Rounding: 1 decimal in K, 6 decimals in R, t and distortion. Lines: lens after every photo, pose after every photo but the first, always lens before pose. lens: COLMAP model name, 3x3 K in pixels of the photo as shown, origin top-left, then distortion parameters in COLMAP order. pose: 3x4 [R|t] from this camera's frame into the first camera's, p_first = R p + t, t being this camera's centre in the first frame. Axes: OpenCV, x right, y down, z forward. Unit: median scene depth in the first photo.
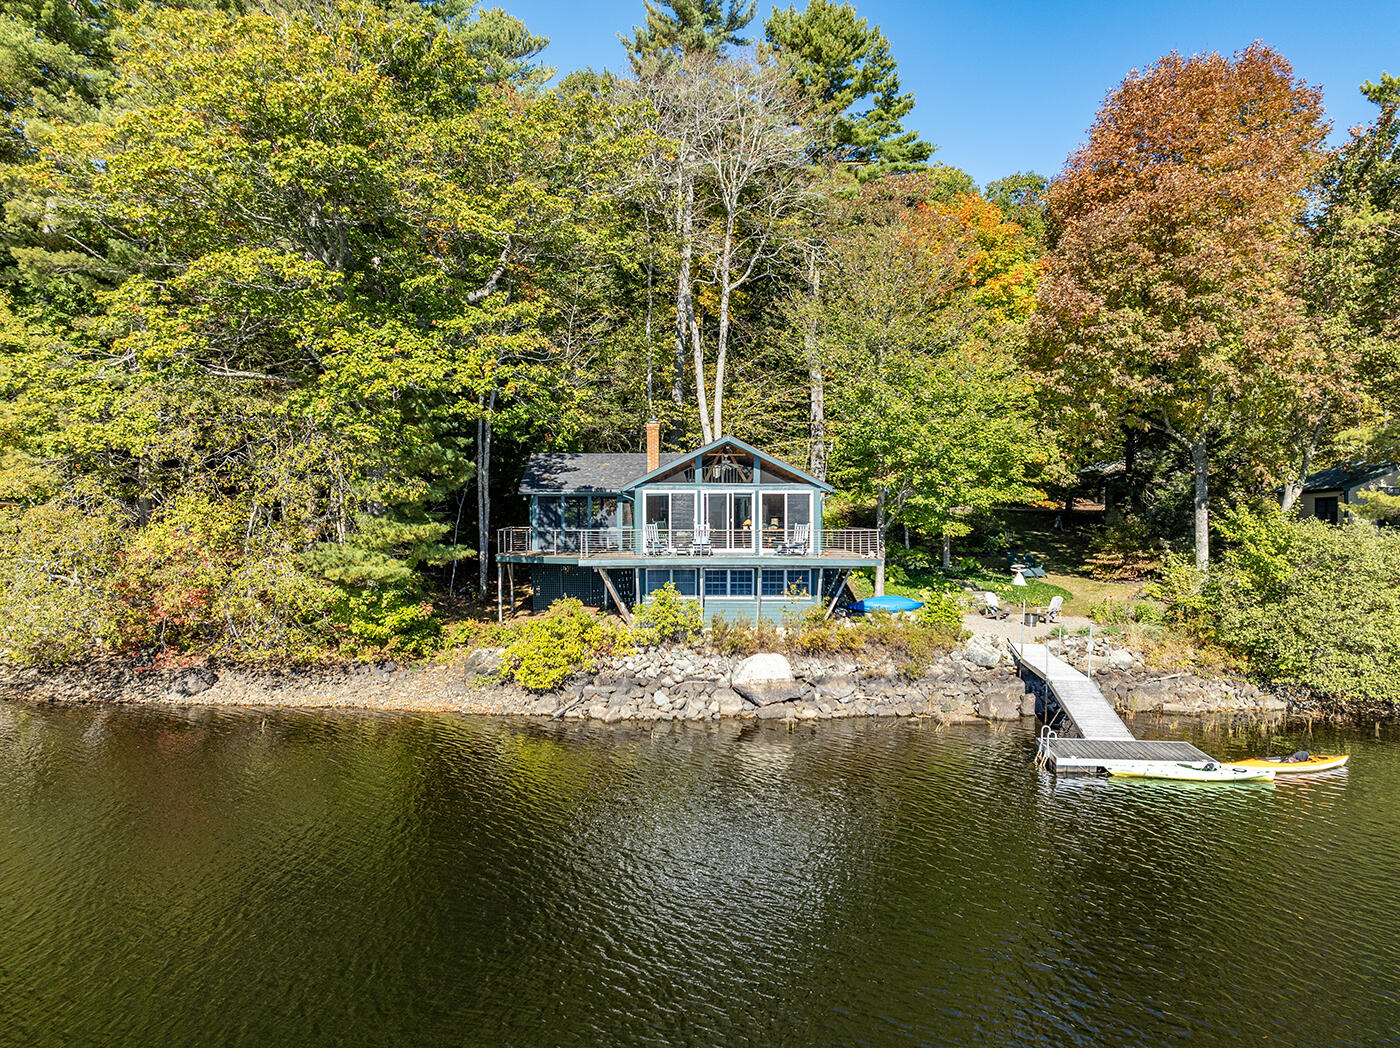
lens RADIAL K [[1032.1, 0, 680.1], [0, 1032.1, 513.2], [0, 0, 1]] dist [-0.011232, -0.007051]
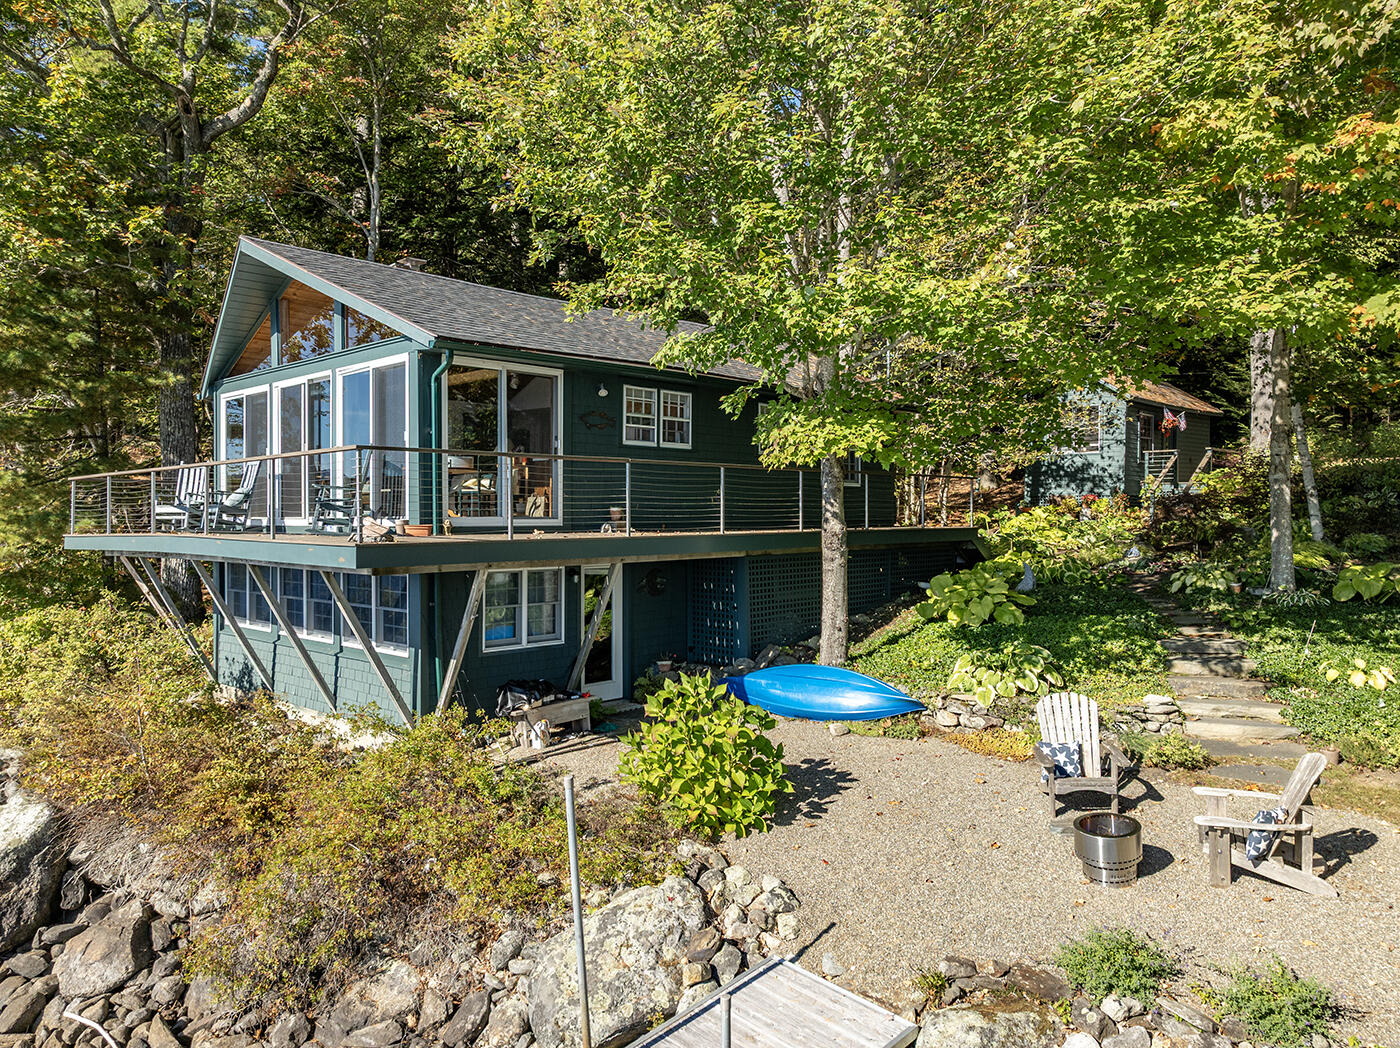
lens RADIAL K [[989.4, 0, 695.5], [0, 989.4, 524.8], [0, 0, 1]] dist [-0.021815, -0.000667]
pose [[0.724598, -0.000174, -0.689171, 0.437878], [0.004449, 0.999980, 0.004425, 0.036764], [0.689157, -0.006273, 0.724585, 0.830204]]
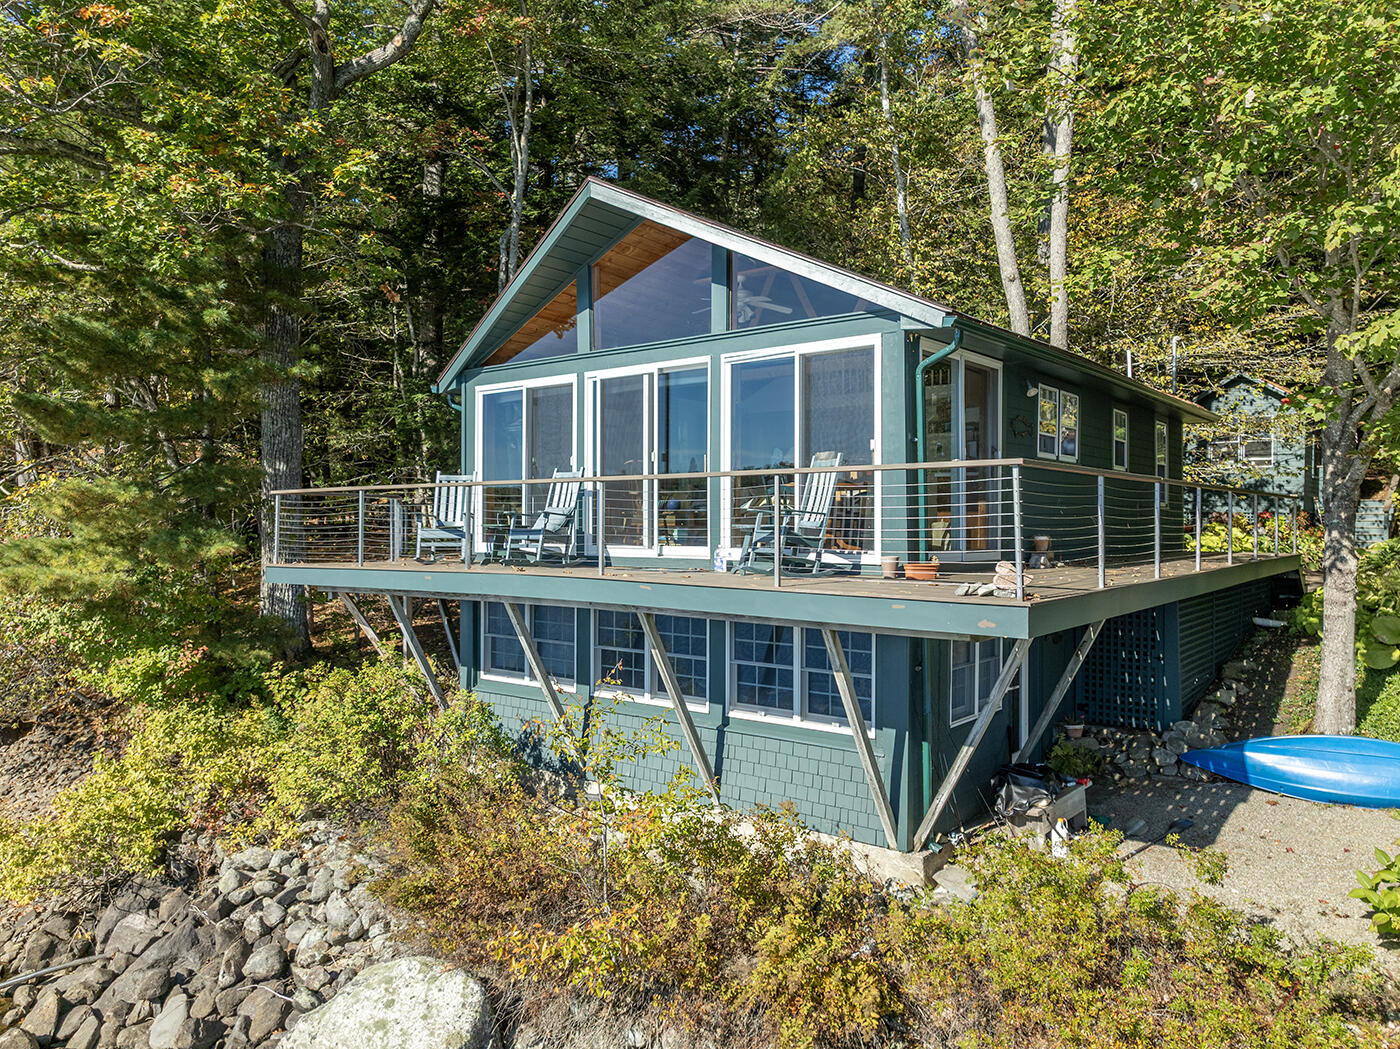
lens RADIAL K [[989.4, 0, 695.5], [0, 989.4, 525.3], [0, 0, 1]] dist [-0.021815, -0.000667]
pose [[0.776243, 0.000612, -0.630433, 0.254935], [-0.000901, 1.000000, -0.000139, 0.028146], [0.630433, 0.000676, 0.776243, 0.779169]]
